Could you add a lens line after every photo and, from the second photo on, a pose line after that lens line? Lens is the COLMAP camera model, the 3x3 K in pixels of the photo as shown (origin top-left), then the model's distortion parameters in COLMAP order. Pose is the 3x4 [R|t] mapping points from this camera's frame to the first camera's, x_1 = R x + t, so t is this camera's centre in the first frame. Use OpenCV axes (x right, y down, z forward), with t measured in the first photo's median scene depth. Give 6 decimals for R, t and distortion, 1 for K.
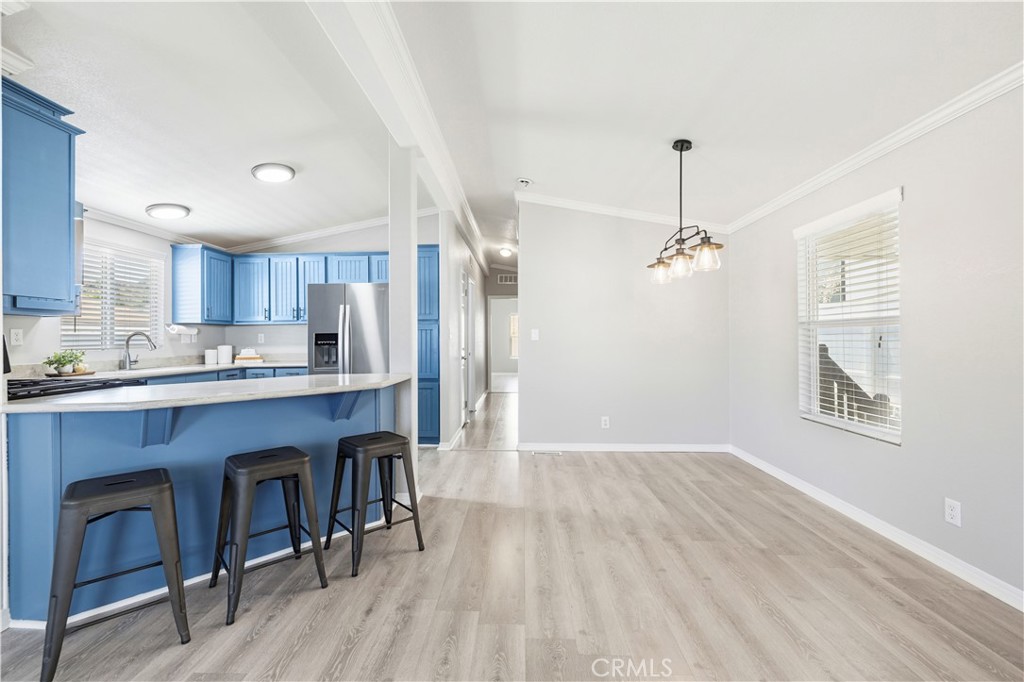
lens RADIAL K [[433.8, 0, 506.7], [0, 433.8, 336.2], [0, 0, 1]] dist [0.002172, 0.001489]
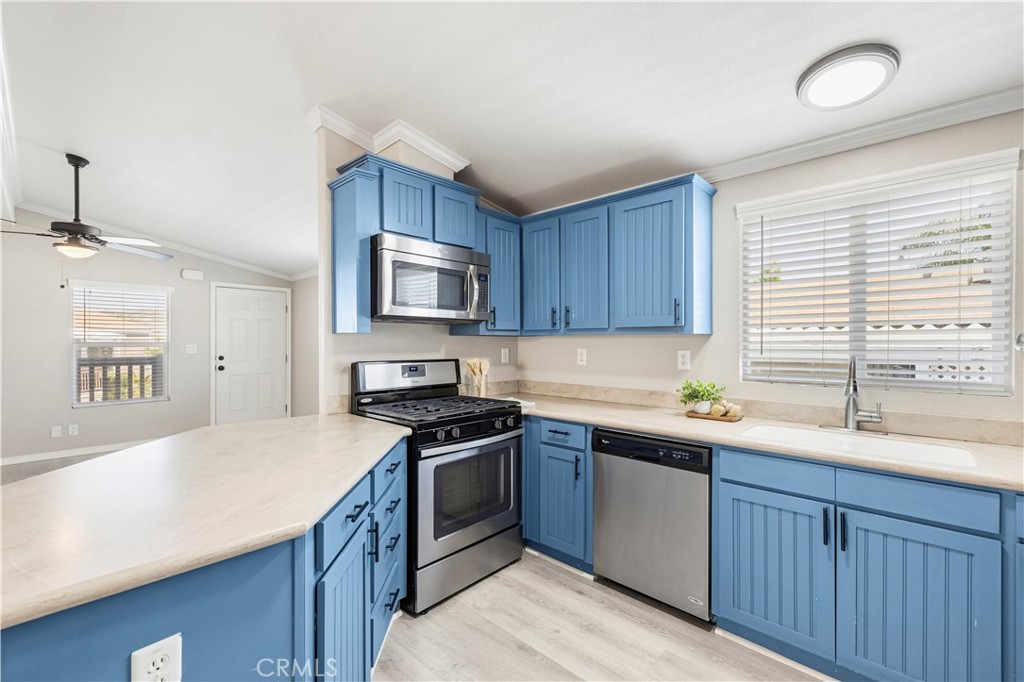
lens RADIAL K [[433.8, 0, 508.7], [0, 433.8, 343.2], [0, 0, 1]] dist [0.002172, 0.001489]
pose [[-0.657277, 0.014557, -0.753509, -0.201660], [0.011987, 0.999889, 0.008861, -0.028946], [0.753554, -0.003208, -0.657378, 0.907310]]
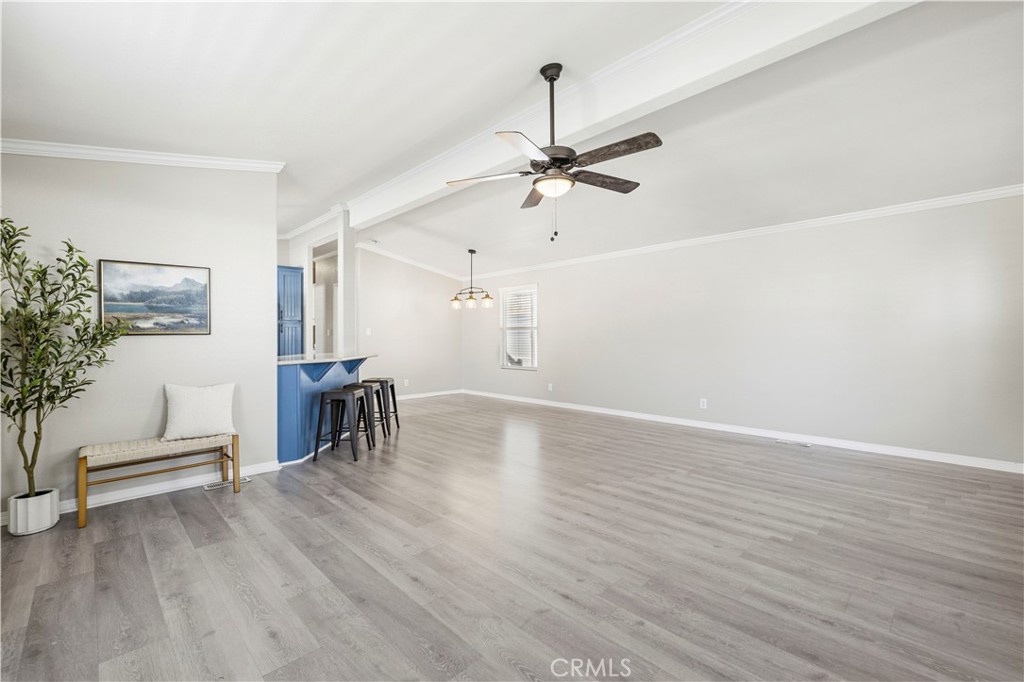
lens RADIAL K [[433.8, 0, 520.8], [0, 433.8, 333.8], [0, 0, 1]] dist [0.002172, 0.001489]
pose [[0.670737, 0.008485, 0.741647, -0.749079], [-0.005029, 0.999964, -0.006892, 0.011667], [-0.741678, 0.000893, 0.670755, -0.496321]]
